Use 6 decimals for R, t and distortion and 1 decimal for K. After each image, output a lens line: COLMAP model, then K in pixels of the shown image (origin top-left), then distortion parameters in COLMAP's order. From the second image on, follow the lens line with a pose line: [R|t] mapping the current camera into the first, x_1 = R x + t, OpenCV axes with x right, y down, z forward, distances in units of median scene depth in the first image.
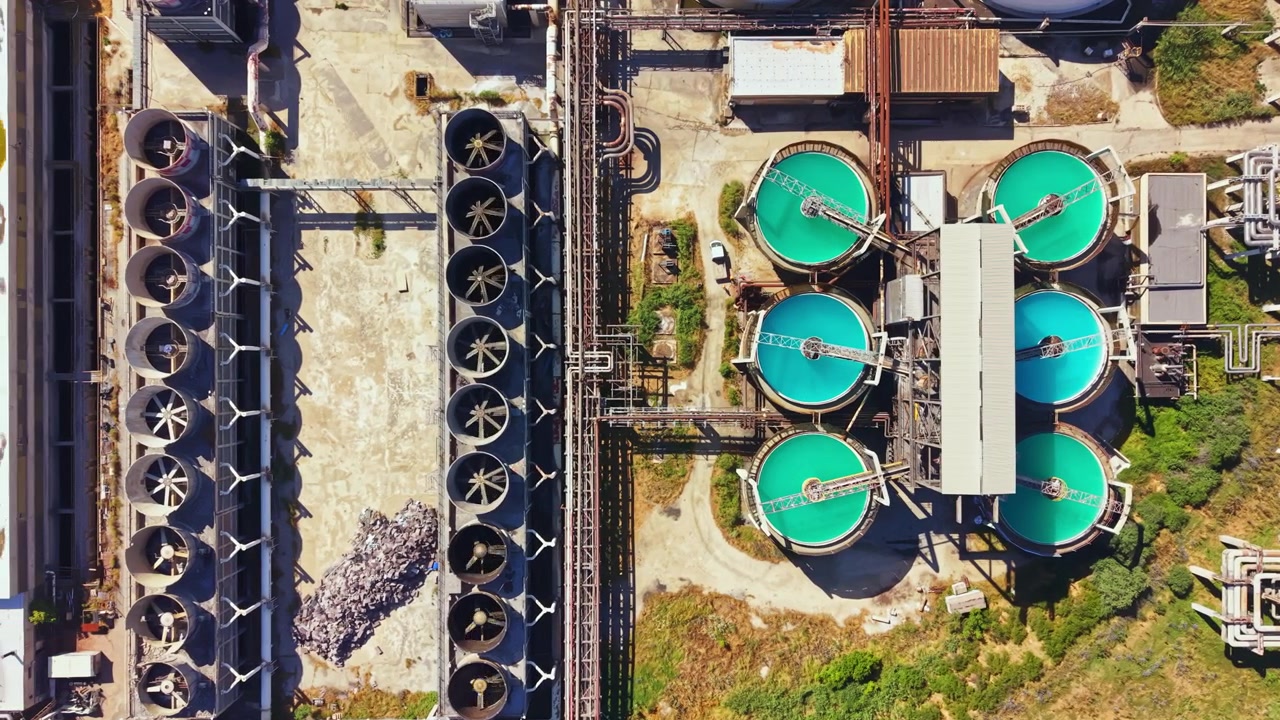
lens RADIAL K [[911.9, 0, 640.0], [0, 911.9, 360.0], [0, 0, 1]] dist [0.041557, -0.051020]
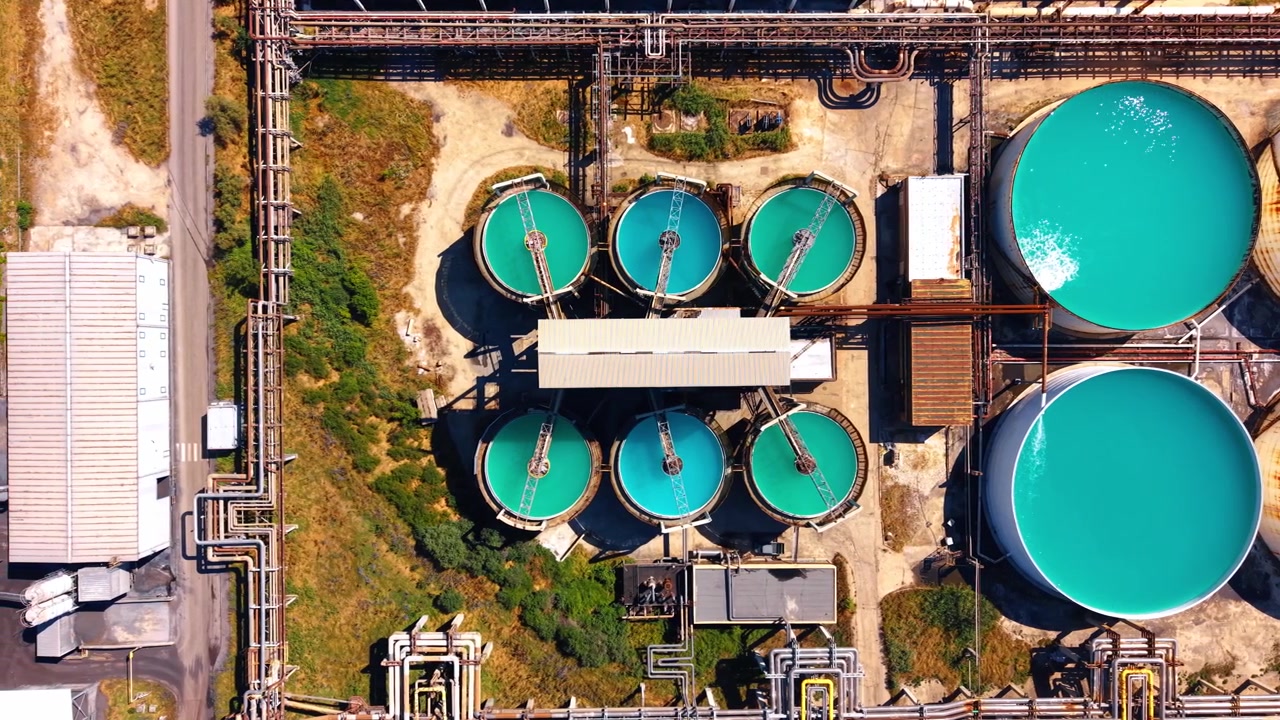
lens RADIAL K [[911.9, 0, 640.0], [0, 911.9, 360.0], [0, 0, 1]] dist [0.041557, -0.051020]
pose [[0.006052, 0.999981, -0.001318, 0.314178], [-0.999925, 0.006038, -0.010638, 0.032157], [-0.010630, 0.001382, 0.999943, -0.049754]]
